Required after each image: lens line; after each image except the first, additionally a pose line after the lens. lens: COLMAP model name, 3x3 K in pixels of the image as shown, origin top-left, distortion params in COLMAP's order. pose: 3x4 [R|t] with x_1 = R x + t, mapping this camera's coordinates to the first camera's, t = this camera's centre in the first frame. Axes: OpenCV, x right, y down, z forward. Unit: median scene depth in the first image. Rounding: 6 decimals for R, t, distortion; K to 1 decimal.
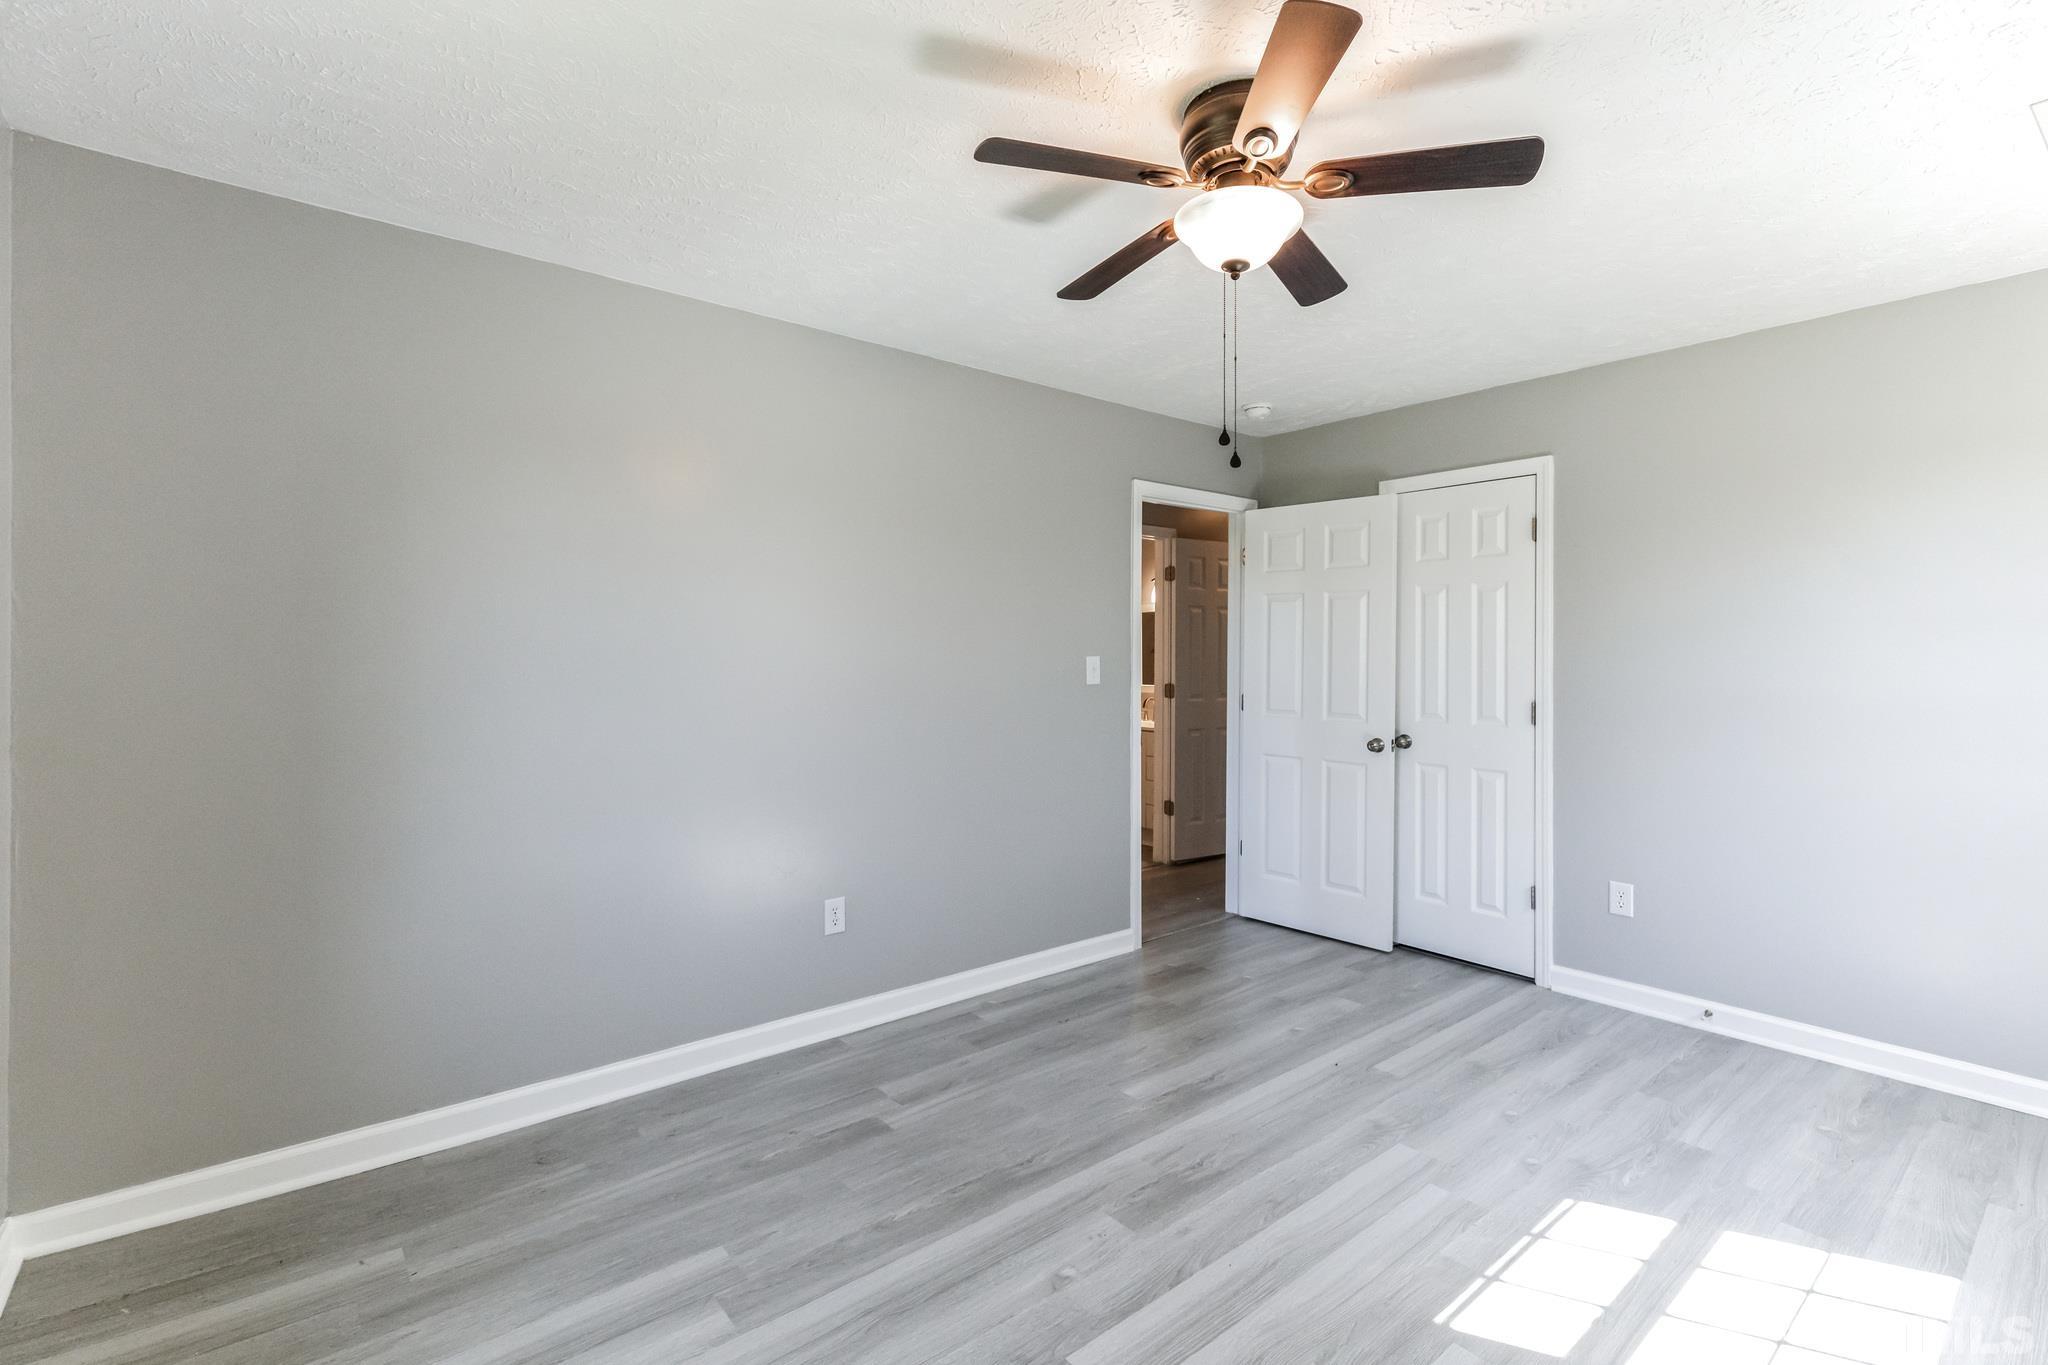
lens RADIAL K [[937.6, 0, 1023.4], [0, 937.6, 683.9], [0, 0, 1]] dist [0.003173, 0.000278]
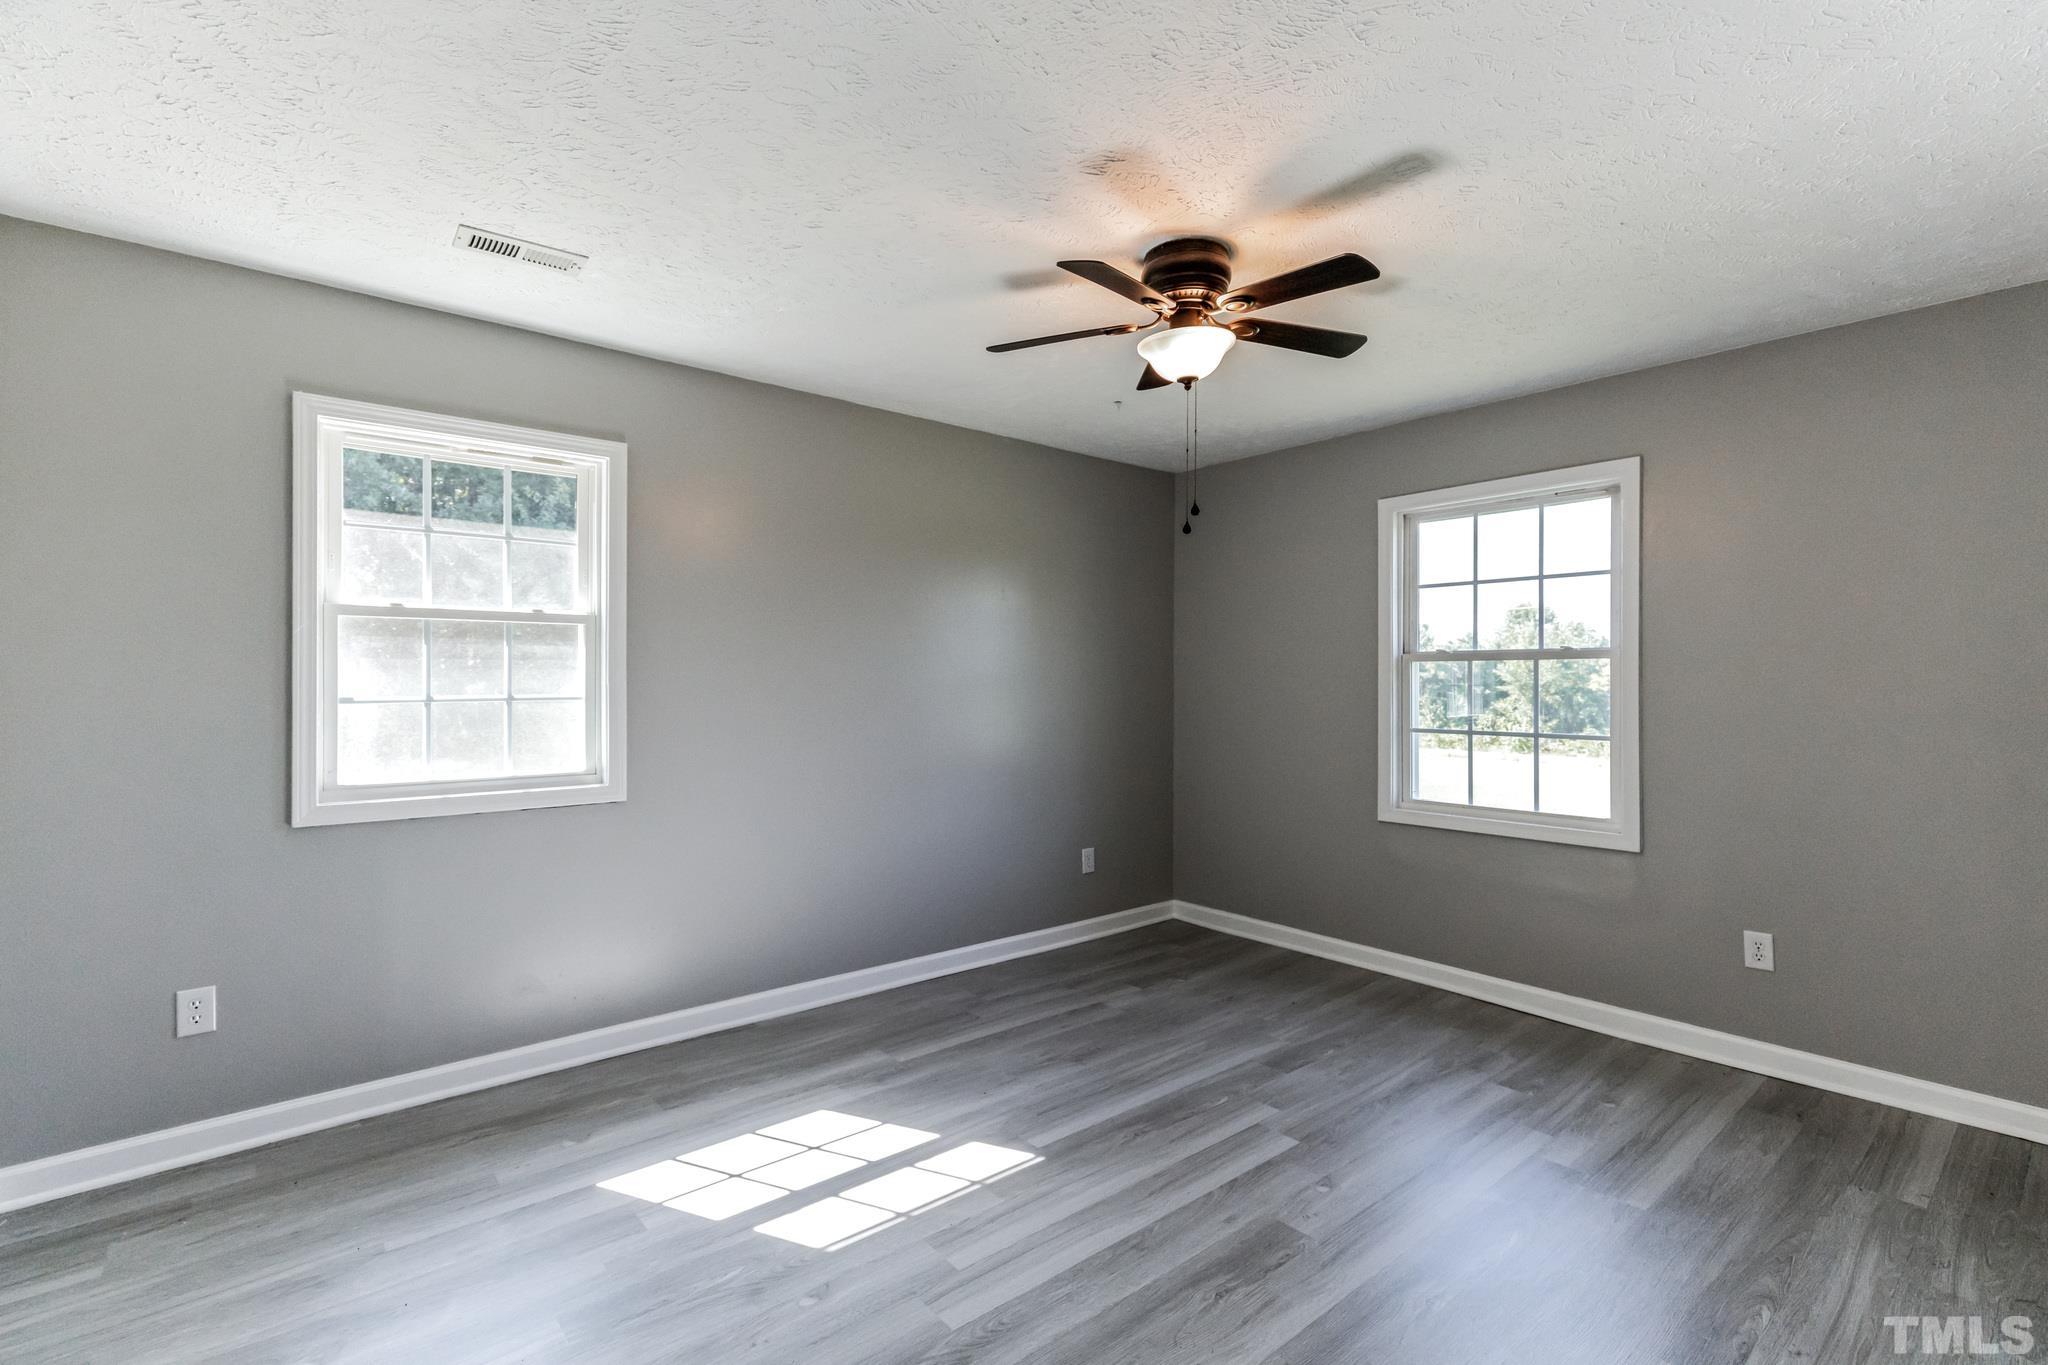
lens RADIAL K [[937.6, 0, 1028.9], [0, 937.6, 667.1], [0, 0, 1]] dist [0.003173, 0.000278]
pose [[-0.999869, -0.001486, -0.016130, 0.409374], [-0.001512, 0.999998, 0.001605, -0.041509], [0.016128, 0.001629, -0.999869, 2.019549]]
